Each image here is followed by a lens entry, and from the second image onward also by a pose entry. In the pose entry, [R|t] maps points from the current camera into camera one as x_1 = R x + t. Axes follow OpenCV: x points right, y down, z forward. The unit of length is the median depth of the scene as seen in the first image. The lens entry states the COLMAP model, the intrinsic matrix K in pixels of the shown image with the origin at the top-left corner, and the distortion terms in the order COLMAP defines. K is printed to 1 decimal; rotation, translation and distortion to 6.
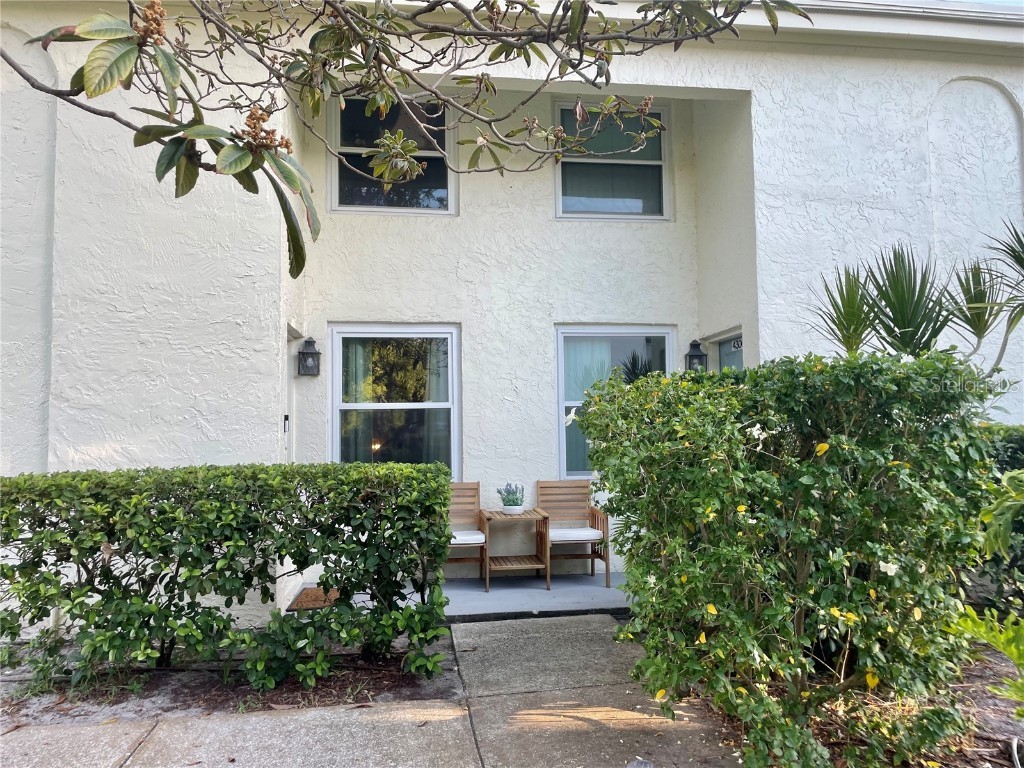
lens RADIAL K [[767.5, 0, 510.8], [0, 767.5, 379.7], [0, 0, 1]] dist [0.077544, -0.095476]
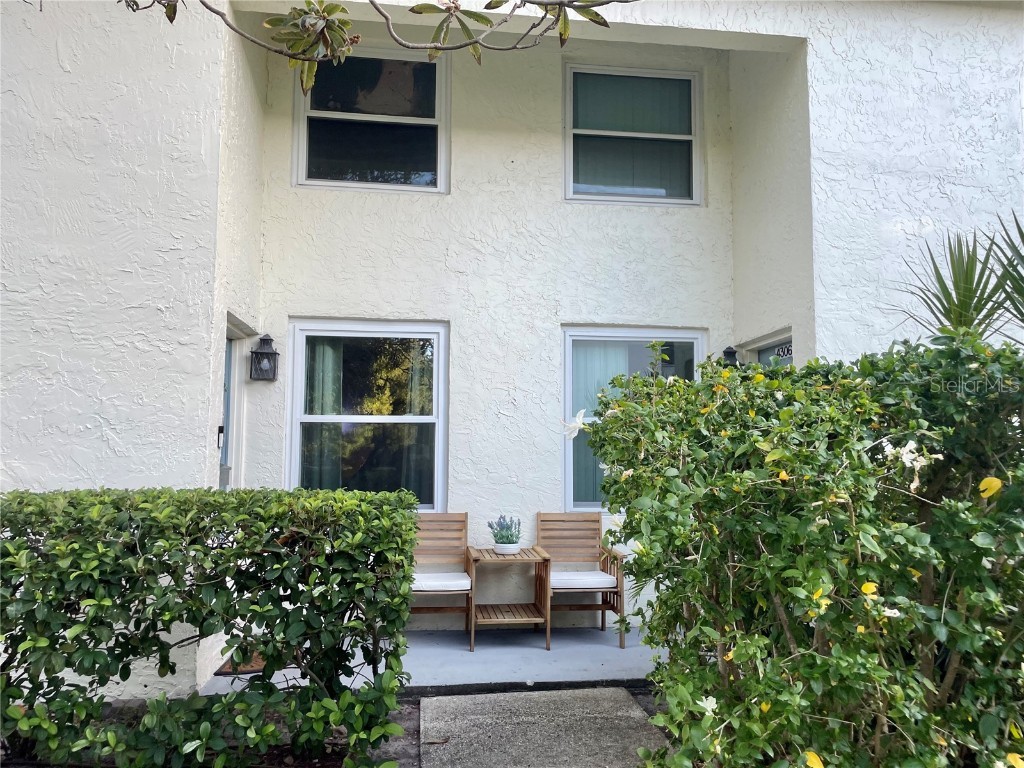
lens RADIAL K [[767.5, 0, 511.2], [0, 767.5, 386.4], [0, 0, 1]] dist [0.077544, -0.095476]
pose [[0.999767, 0.016796, -0.013556, 0.017032], [-0.017075, 0.999640, -0.020714, 0.015129], [0.013203, 0.020941, 0.999694, 0.192231]]
